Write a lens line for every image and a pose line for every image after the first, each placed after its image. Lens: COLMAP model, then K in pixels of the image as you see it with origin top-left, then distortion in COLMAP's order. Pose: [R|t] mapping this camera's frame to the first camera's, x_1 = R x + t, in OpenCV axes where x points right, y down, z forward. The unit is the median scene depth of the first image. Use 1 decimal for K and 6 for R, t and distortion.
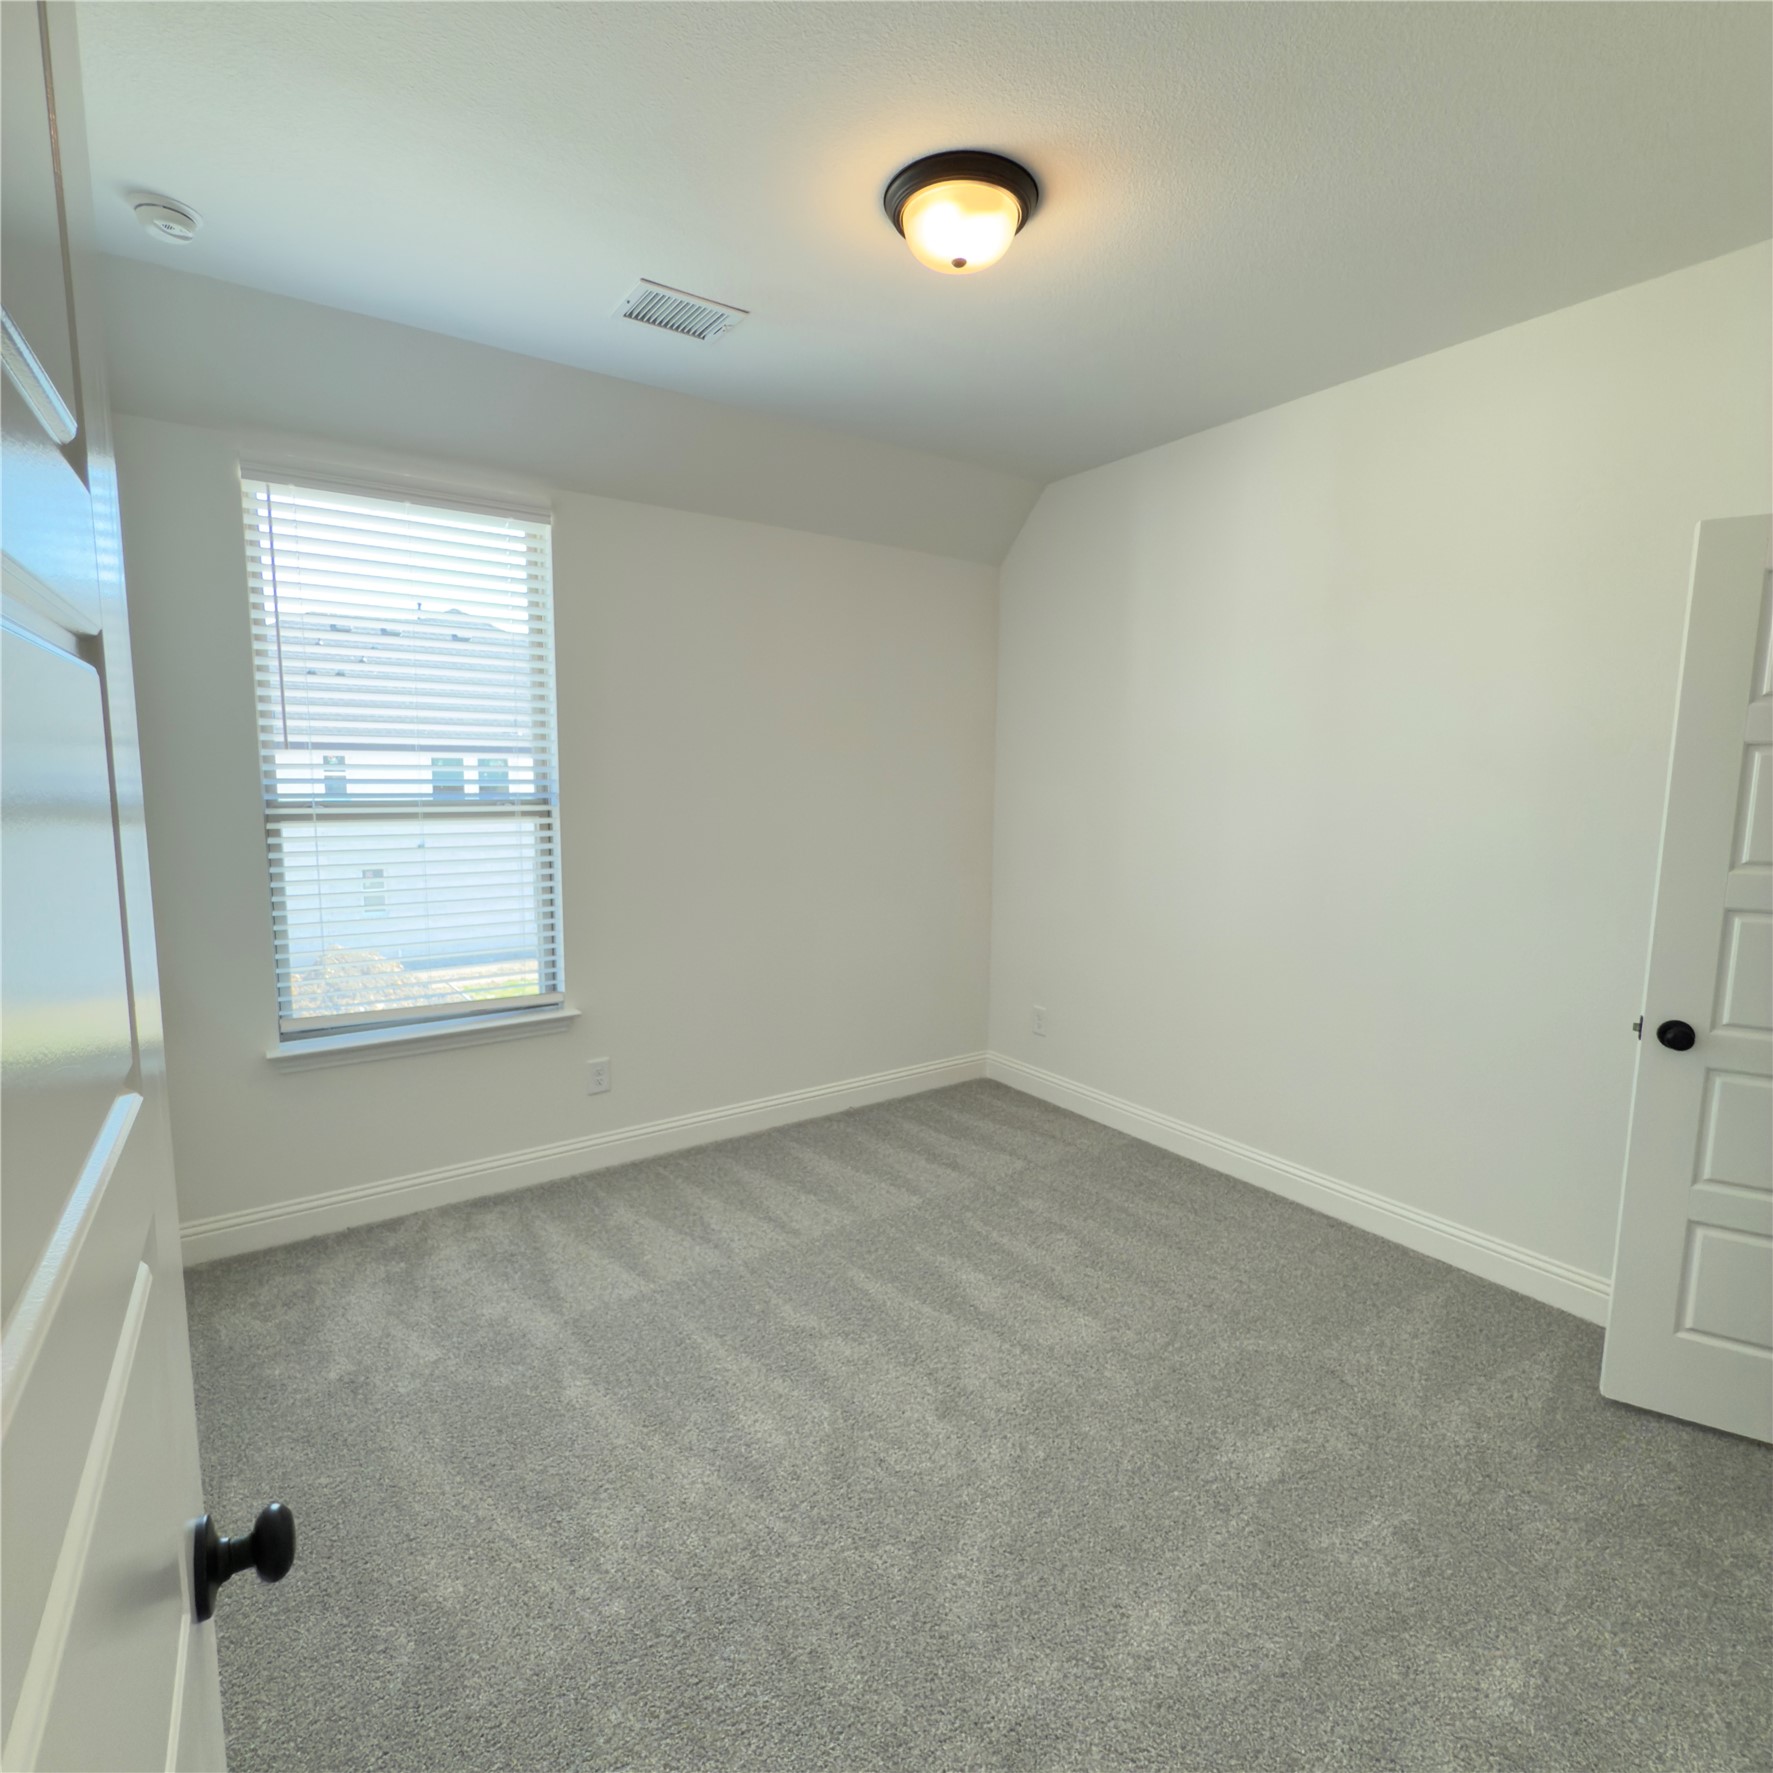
lens RADIAL K [[941.3, 0, 887.8], [0, 941.3, 888.1], [0, 0, 1]] dist [-0.003550, 0.000522]
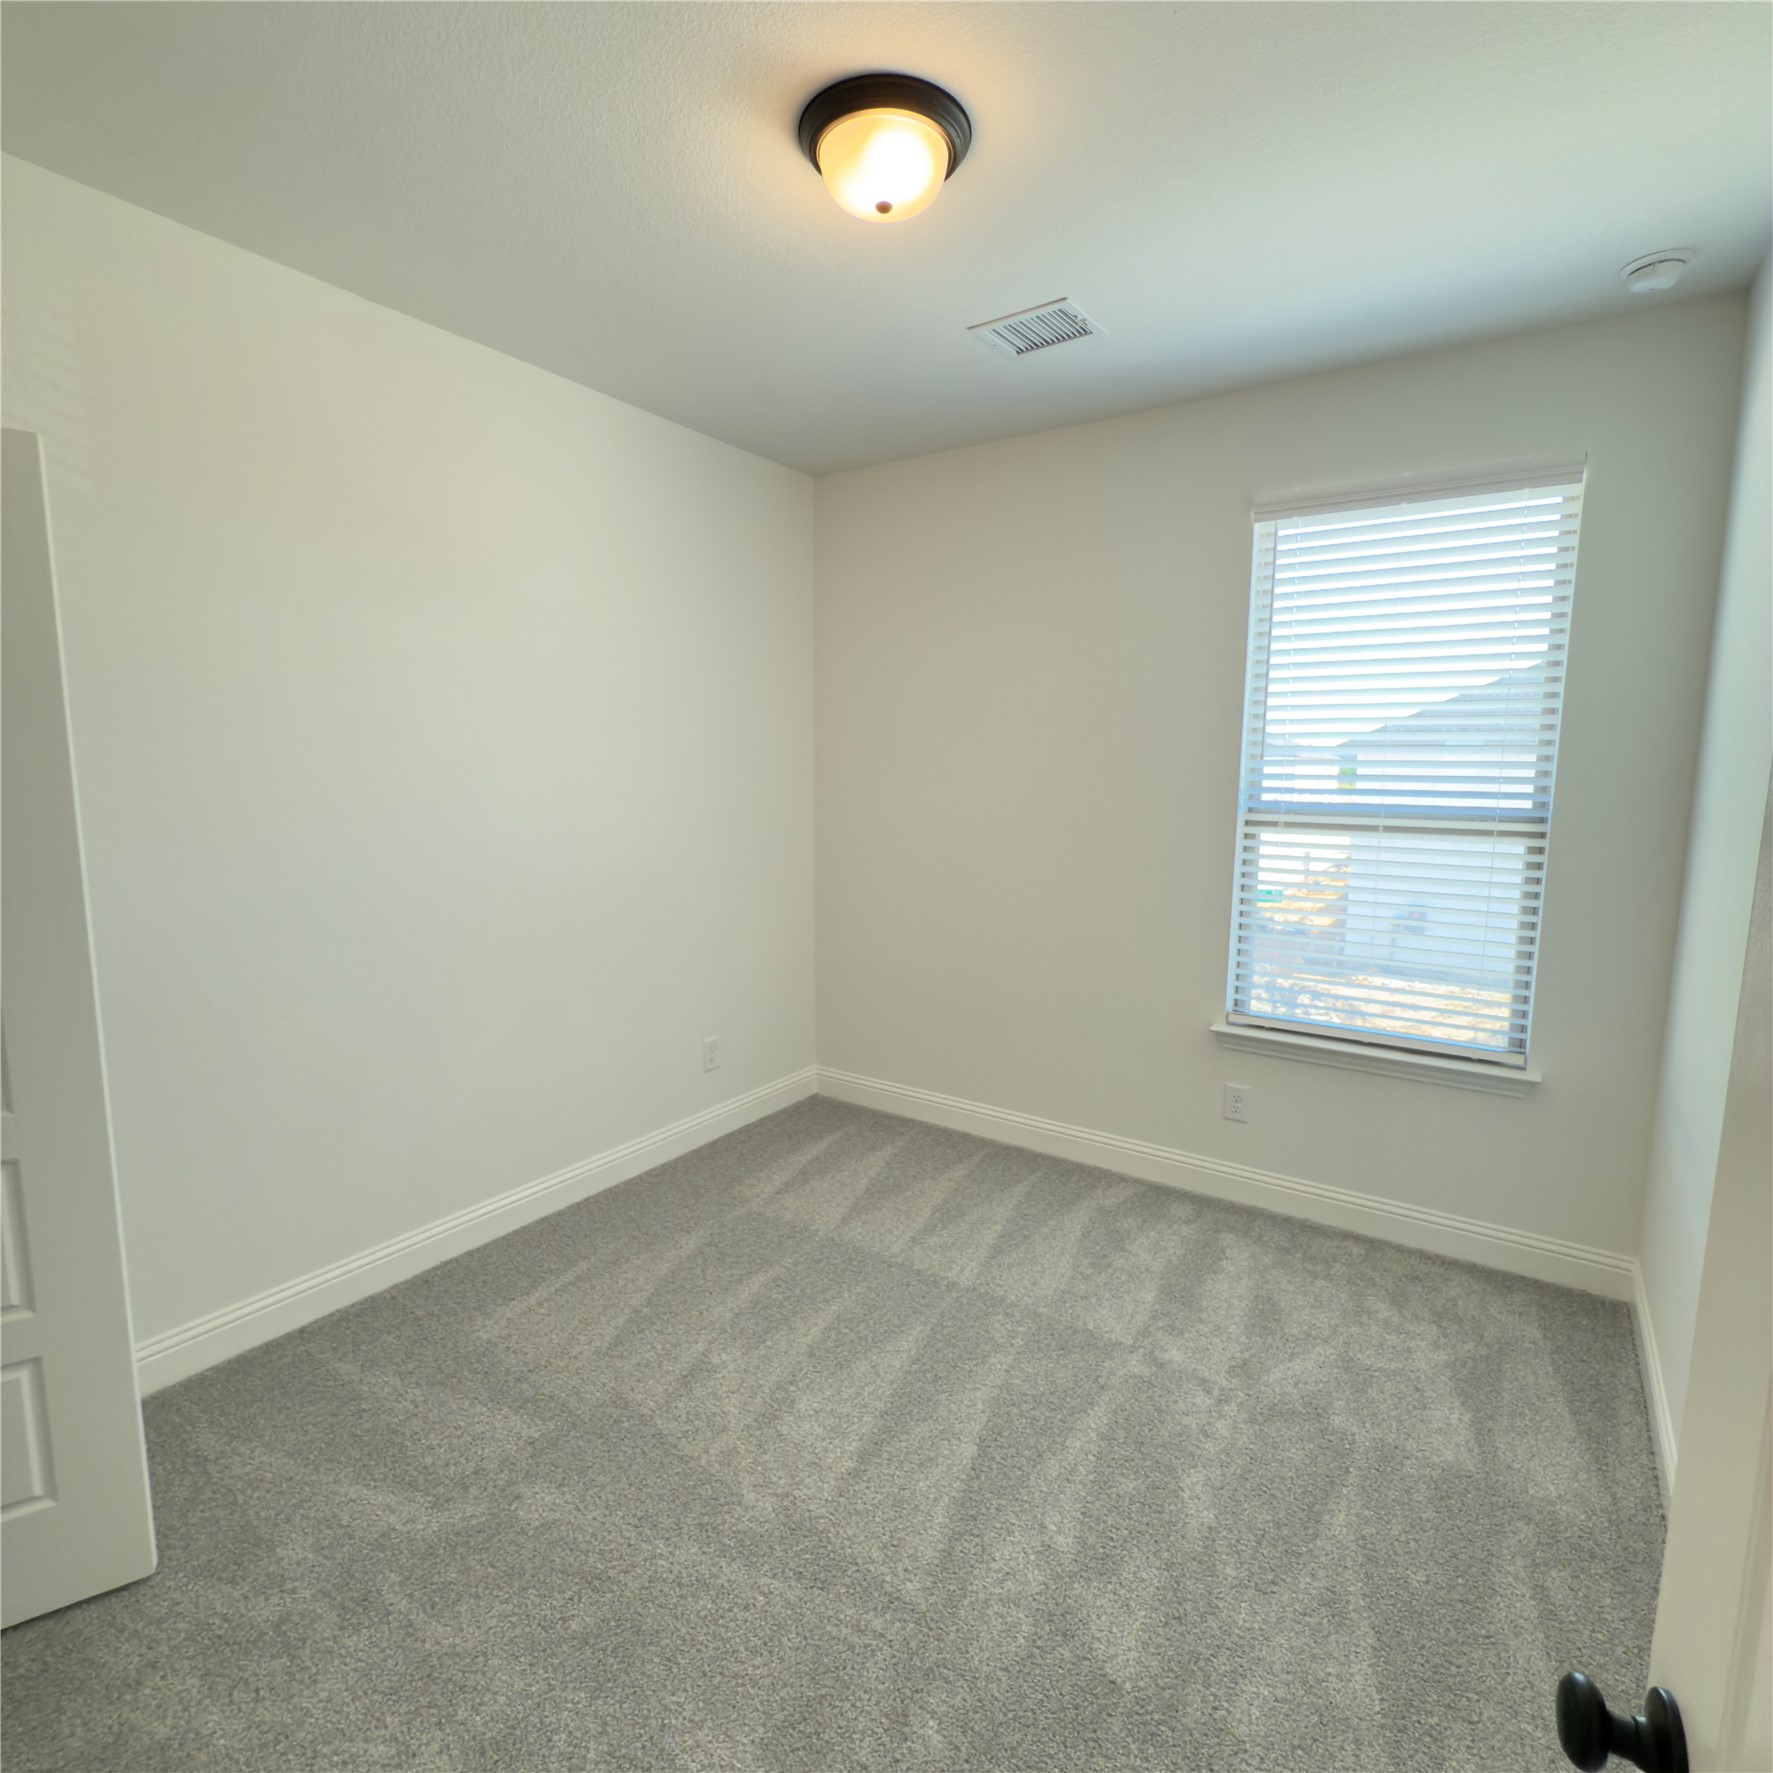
lens RADIAL K [[941.3, 0, 887.8], [0, 941.3, 888.1], [0, 0, 1]] dist [-0.003550, 0.000522]
pose [[0.378936, 0.115933, -0.918133, 0.187588], [-0.130728, 0.988879, 0.070911, -0.016254], [0.916143, 0.093155, 0.389877, 0.151210]]
